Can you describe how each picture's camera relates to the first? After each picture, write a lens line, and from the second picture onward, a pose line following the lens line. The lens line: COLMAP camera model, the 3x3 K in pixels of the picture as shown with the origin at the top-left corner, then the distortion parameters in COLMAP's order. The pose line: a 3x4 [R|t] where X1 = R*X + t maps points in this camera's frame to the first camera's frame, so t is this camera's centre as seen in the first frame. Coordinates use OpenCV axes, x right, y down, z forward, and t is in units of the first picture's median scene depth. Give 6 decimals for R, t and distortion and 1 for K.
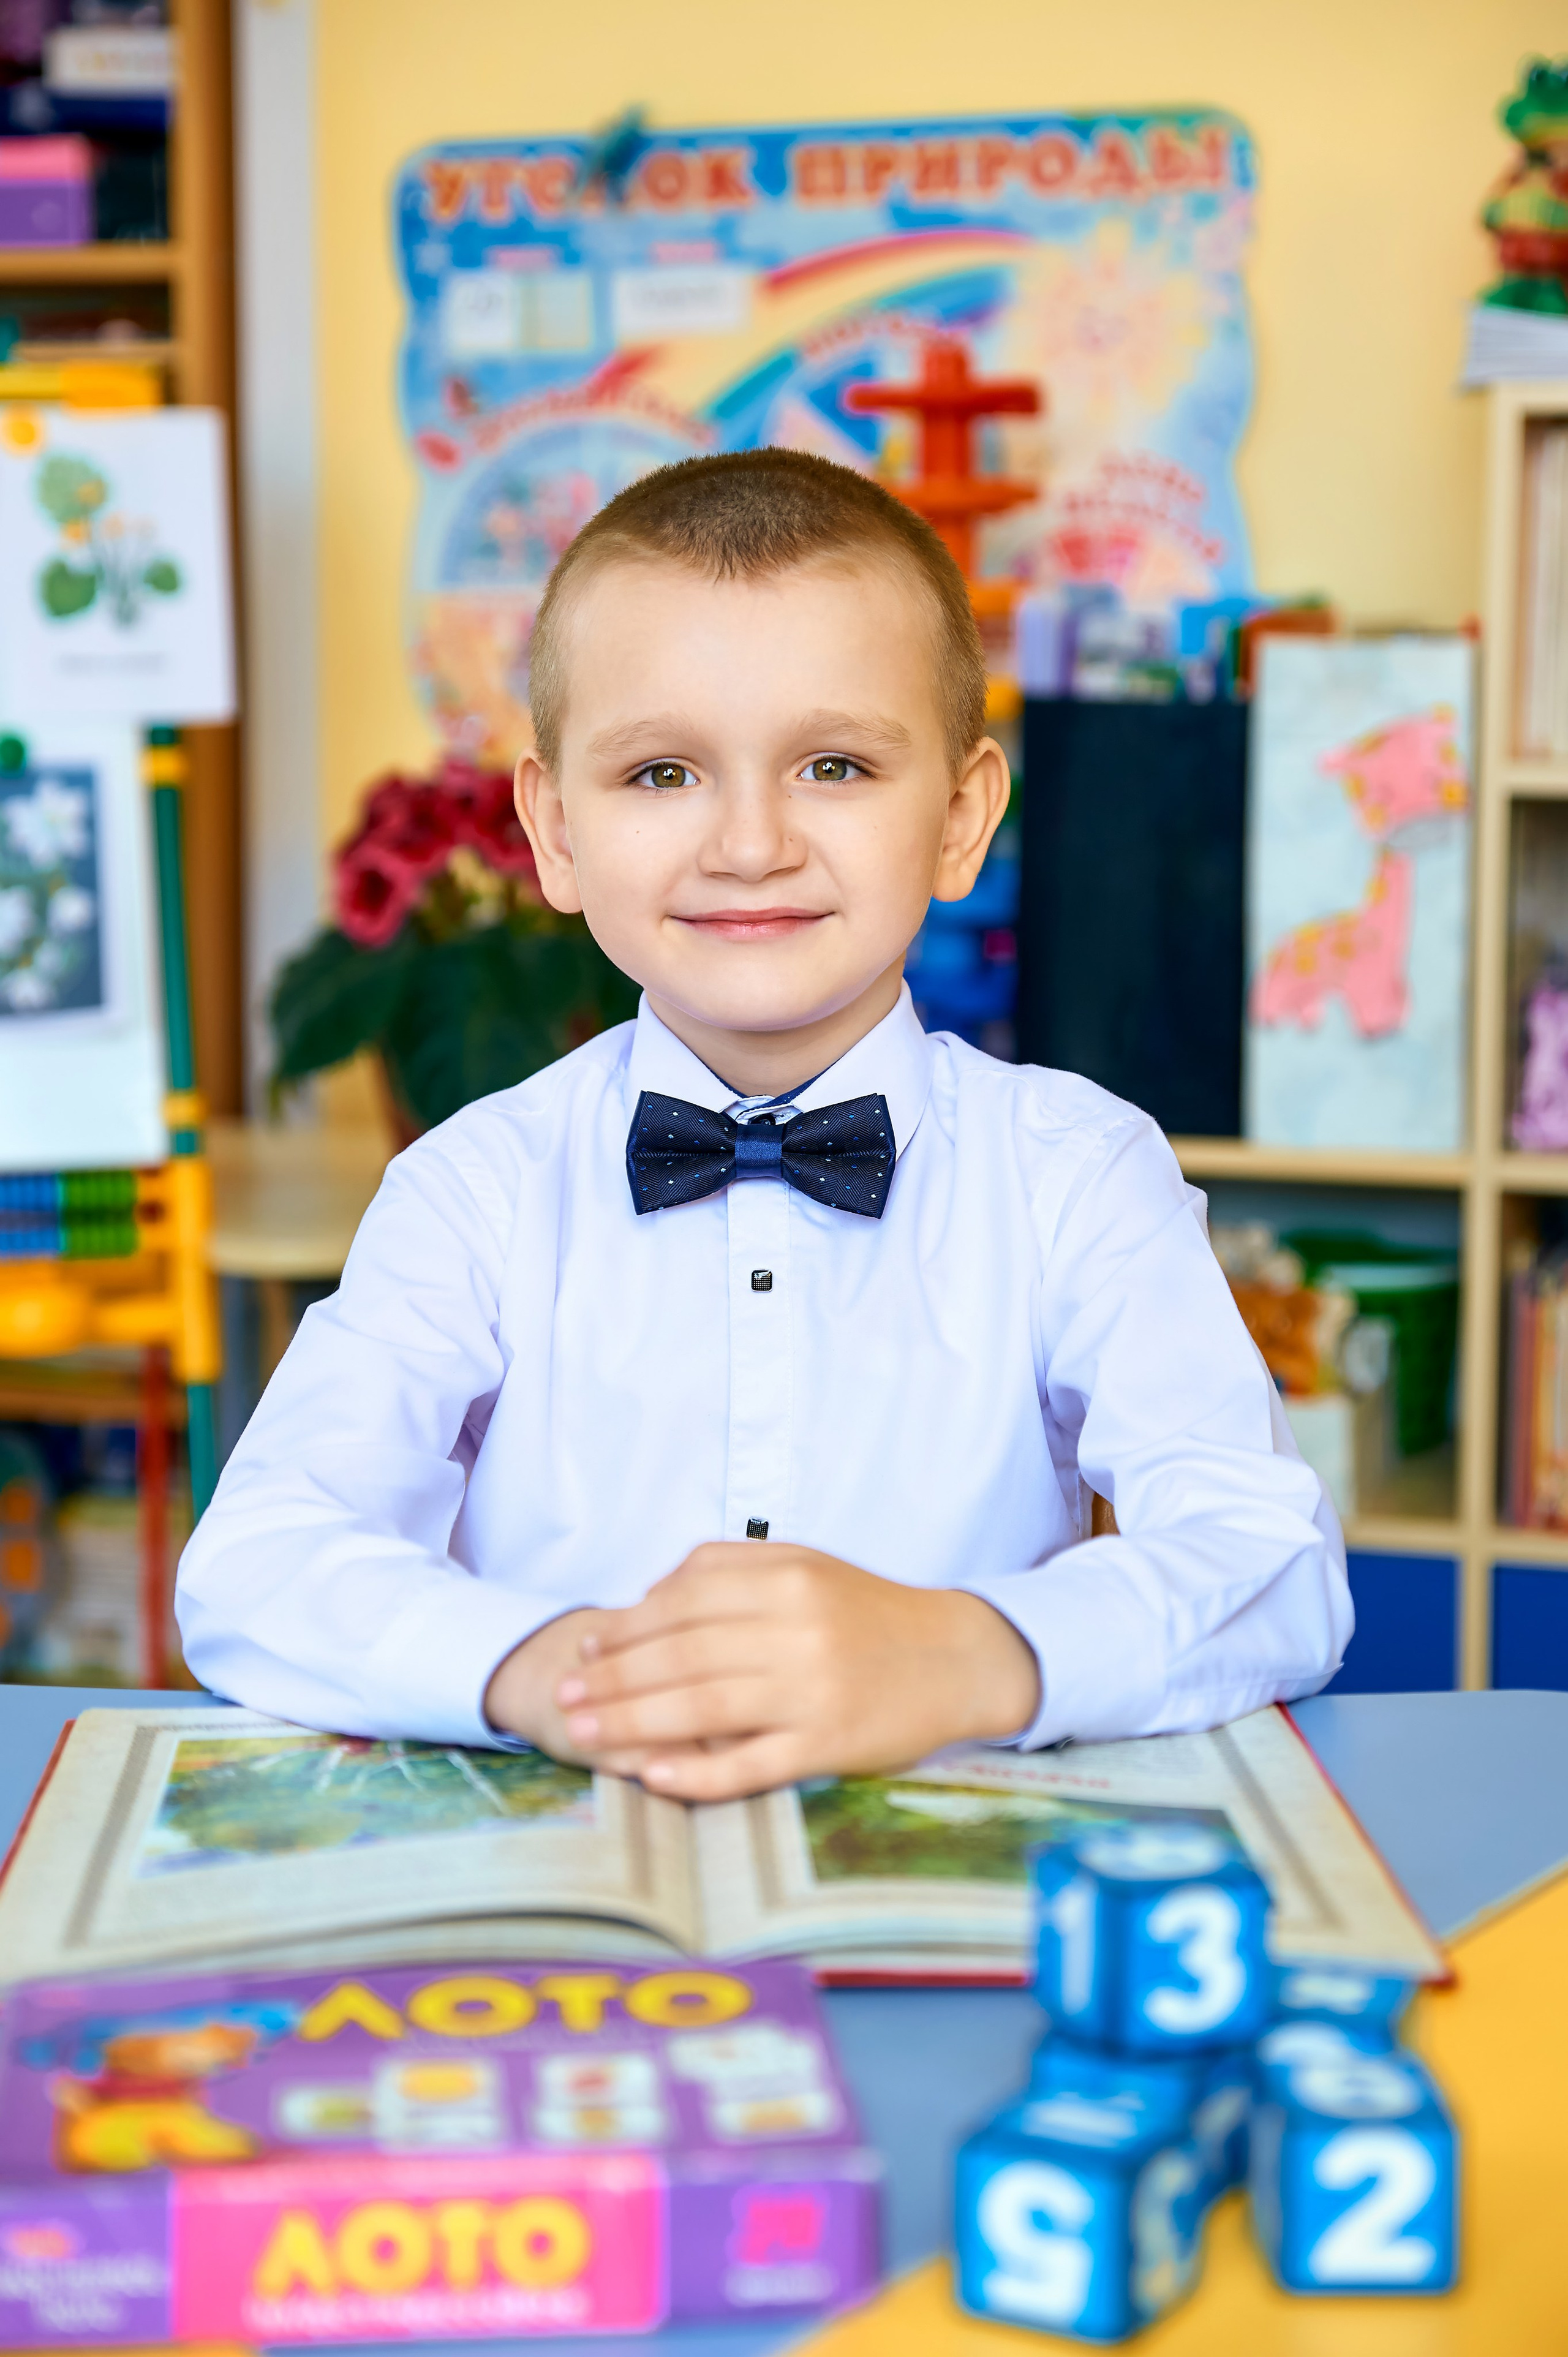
lens RADIAL K [[4107.5, 0, 796.3], [0, 4107.5, 1246.2], [0, 0, 1]] dist [0.030127, -0.003151]
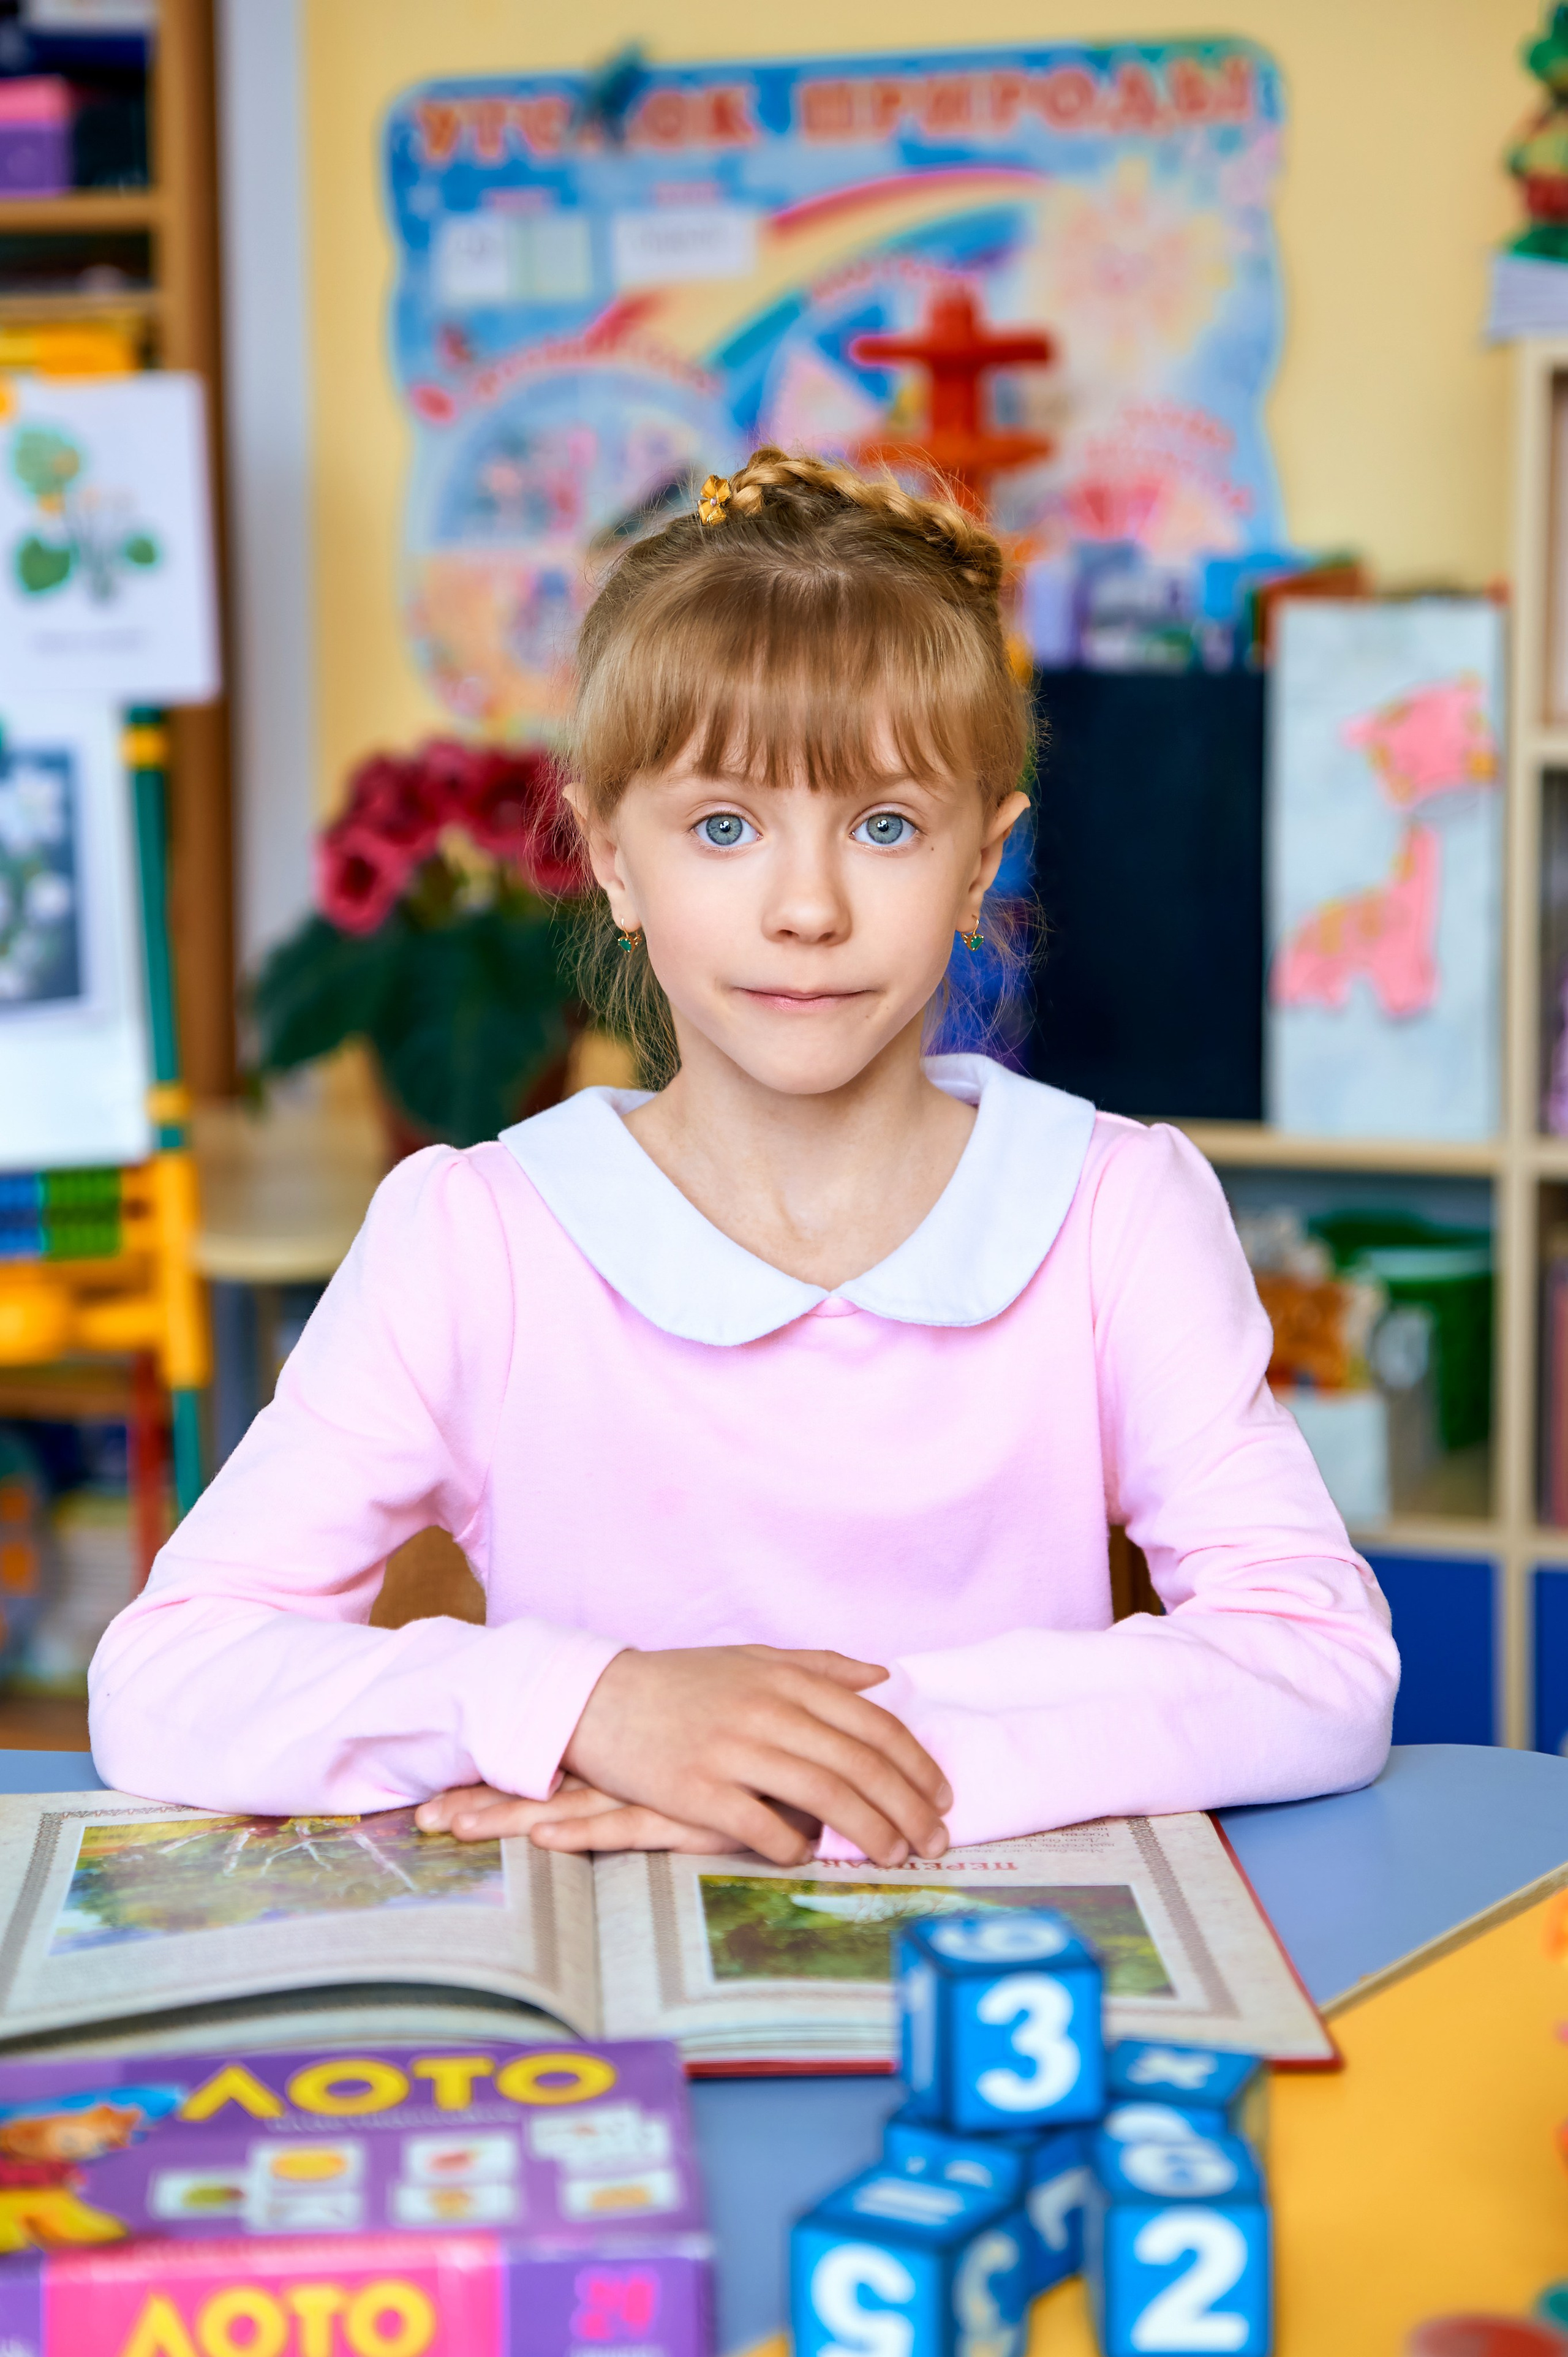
lens RADIAL K [[4500.8, 0, 784.0], [0, 4500.8, 1178.5], [0, 0, 1]] dist [0.014921, 0.058052]
pose [[0.999649, -0.010033, -0.024532, 0.021071], [0.010101, 0.999945, 0.002644, -0.017140], [0.024504, -0.002891, 0.999696, -0.051159]]
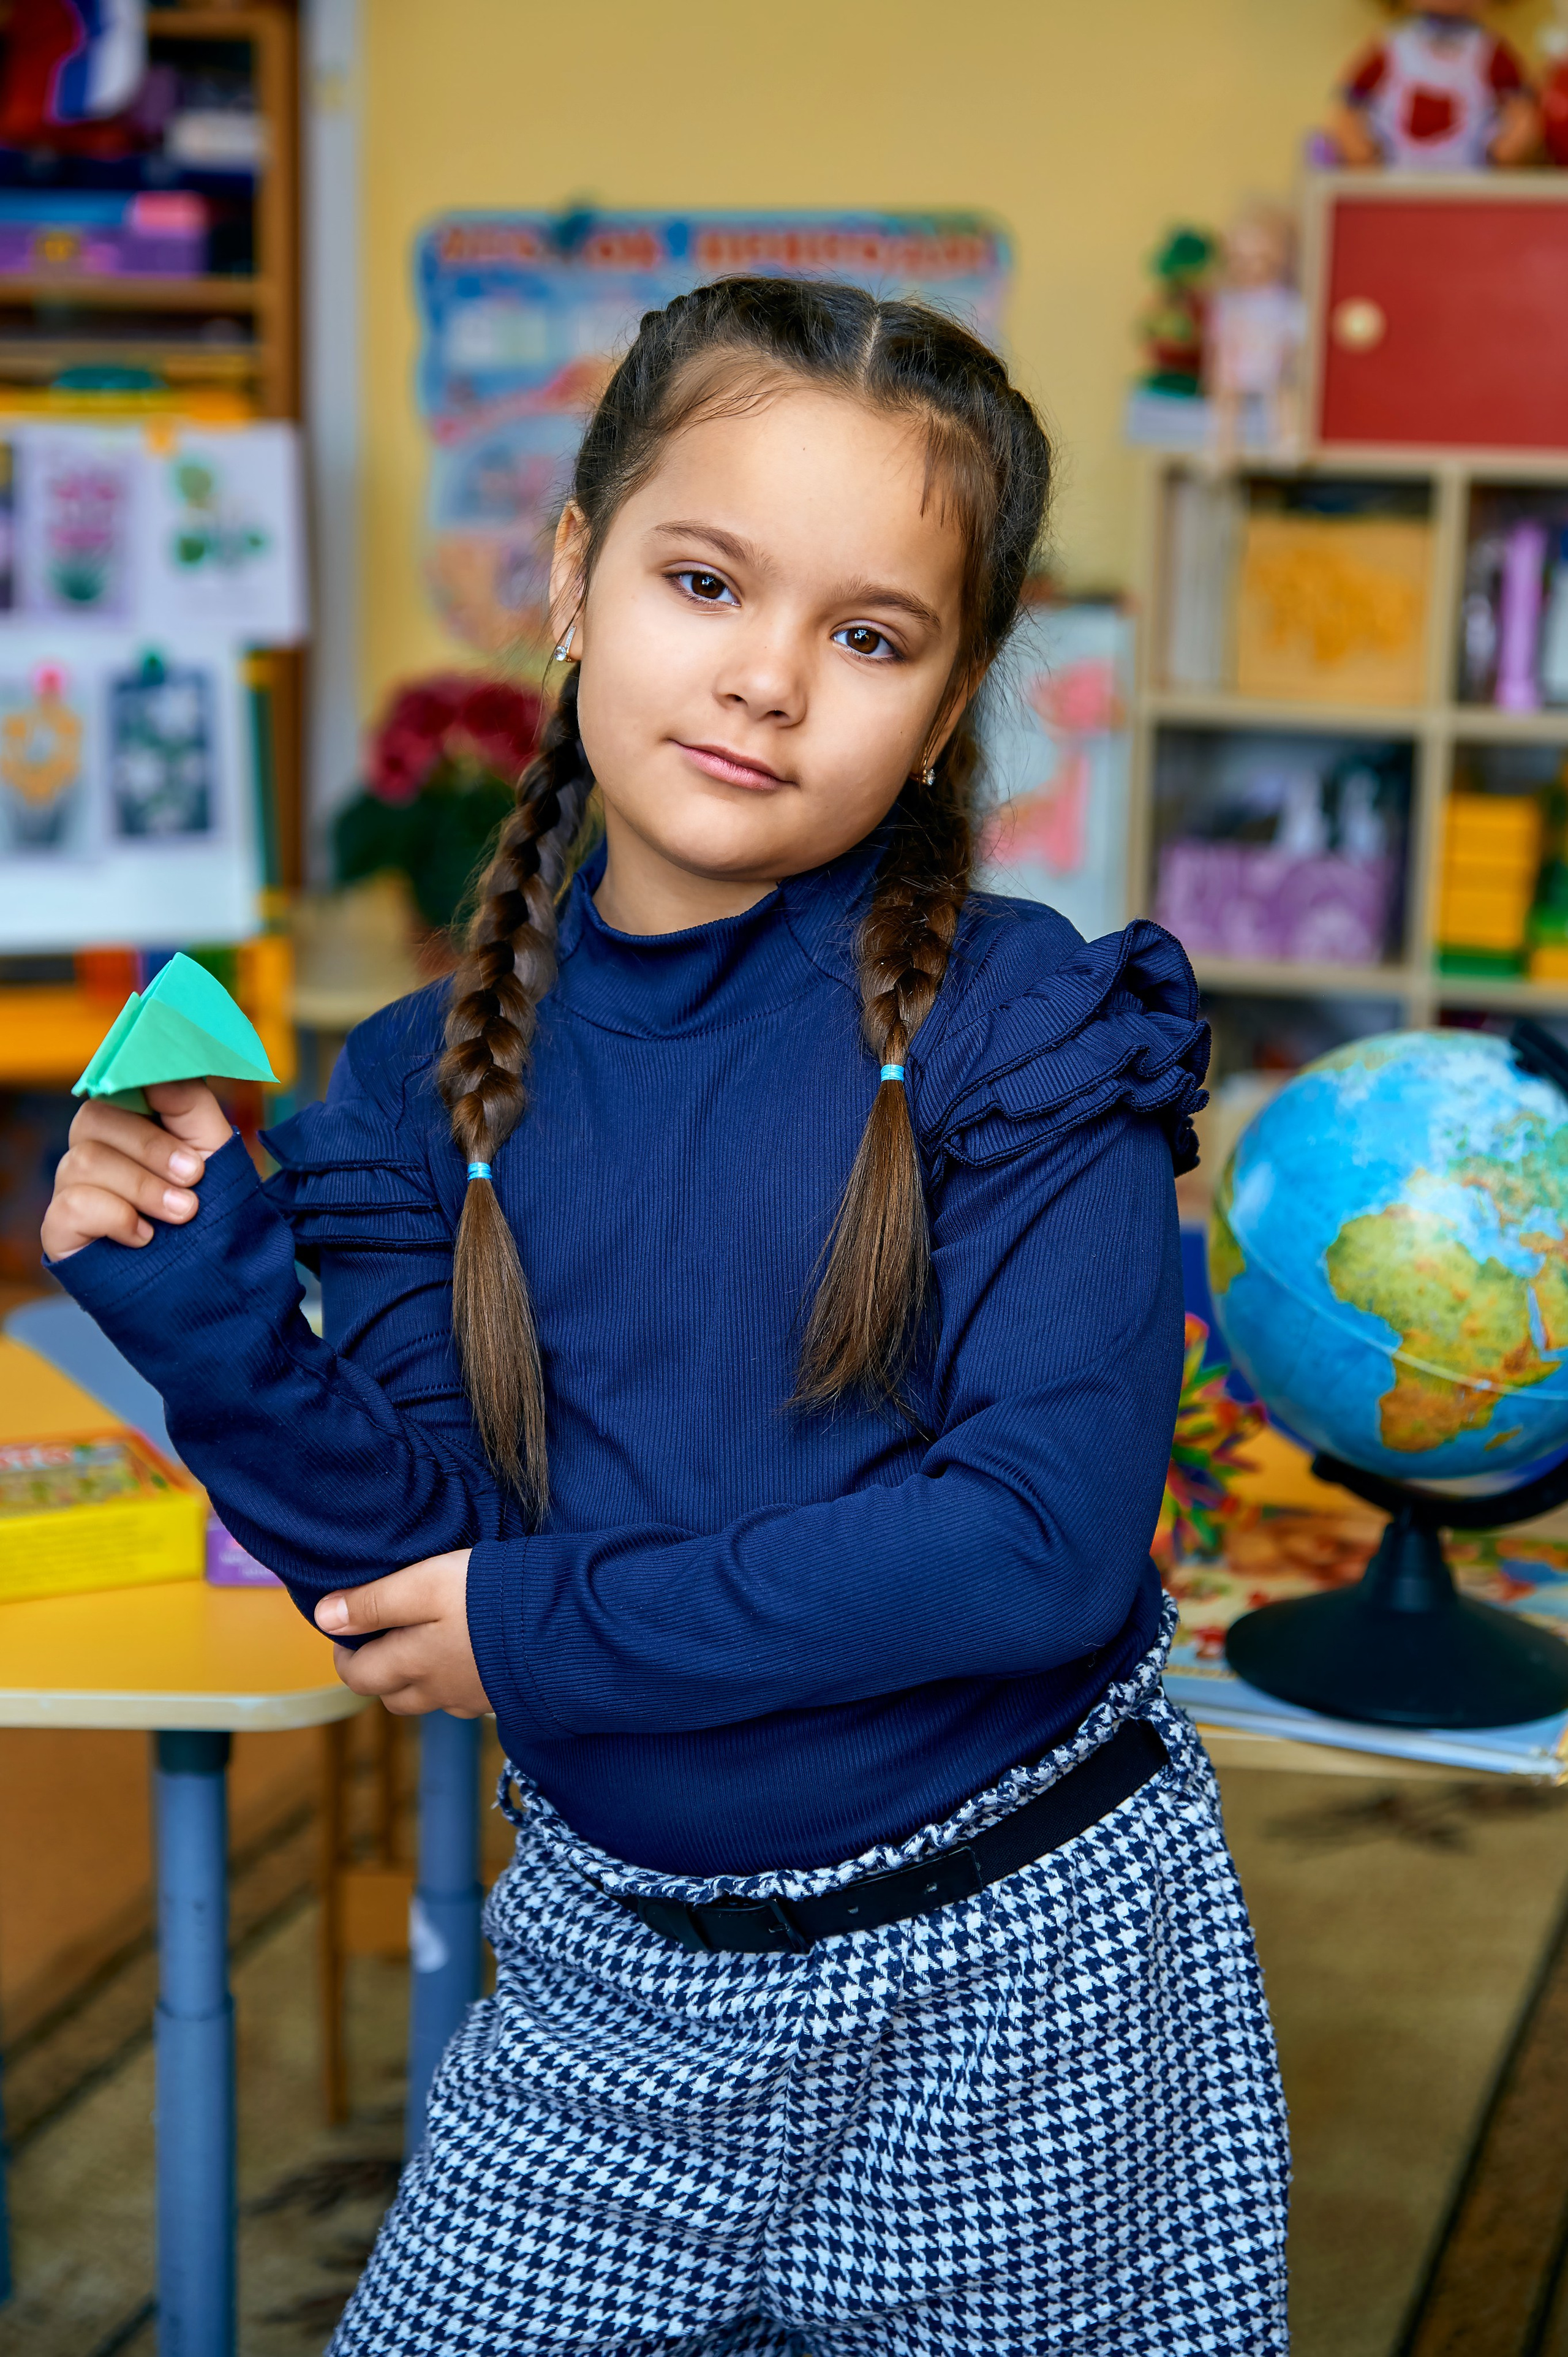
lens RADIAL K [[3716.0, 0, 784.0], [0, 3716.0, 1178.5], [0, 0, 1]] dist [0.076417, -0.114203]
pose [[0.999853, 0.017074, 0.001373, 0.038056], [-0.017129, 0.997014, 0.075300, -0.039348], [-0.000083, -0.075312, 0.997160, -0.356627]]
